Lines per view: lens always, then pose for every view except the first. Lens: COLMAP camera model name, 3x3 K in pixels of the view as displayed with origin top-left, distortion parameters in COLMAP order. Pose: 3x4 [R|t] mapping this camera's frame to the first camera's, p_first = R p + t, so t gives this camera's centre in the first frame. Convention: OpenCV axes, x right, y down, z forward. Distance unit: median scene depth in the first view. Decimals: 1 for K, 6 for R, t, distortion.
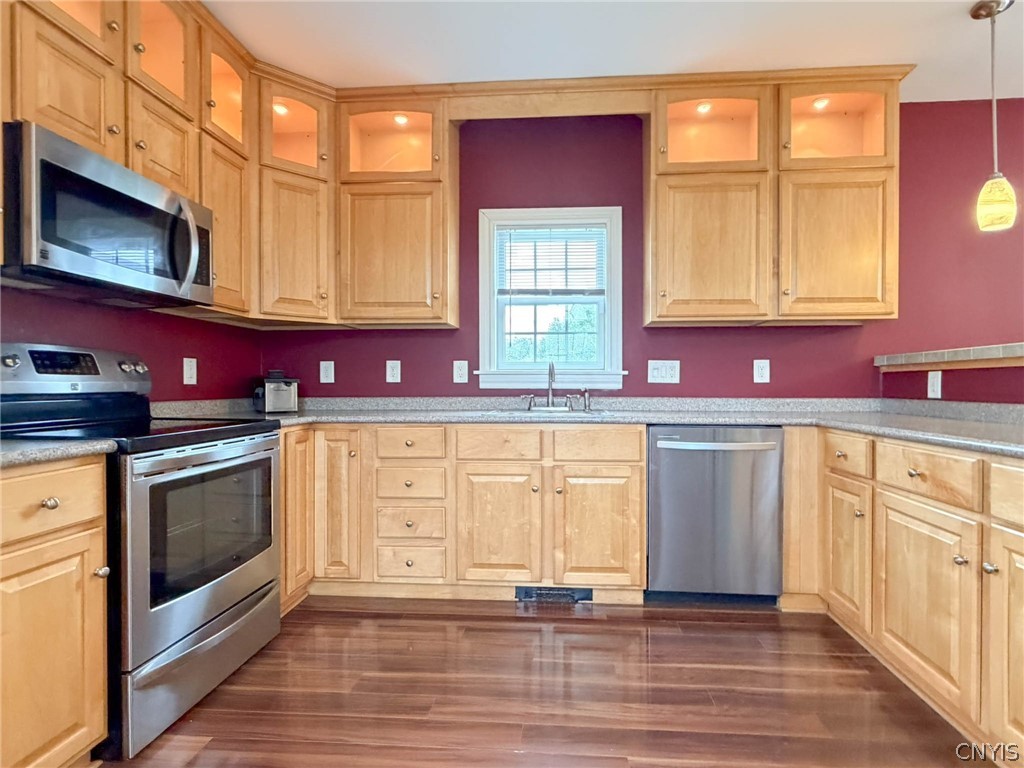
lens RADIAL K [[547.5, 0, 517.5], [0, 547.5, 389.9], [0, 0, 1]] dist [-0.001126, 0.000492]
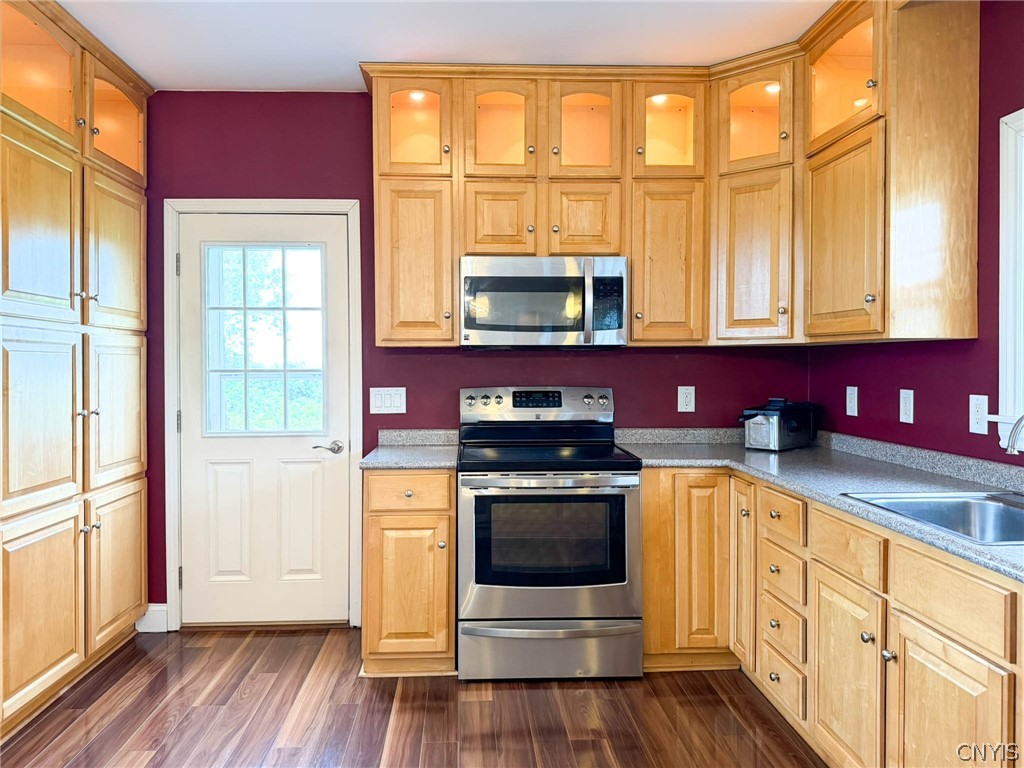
lens RADIAL K [[715.0, 0, 466.2], [0, 715.0, 371.3], [0, 0, 1]] dist [0.011998, 0.000895]
pose [[0.104526, 0.007209, -0.994496, 0.759332], [-0.005596, 0.999962, 0.006661, -0.104255], [0.994506, 0.004869, 0.104562, 0.515988]]
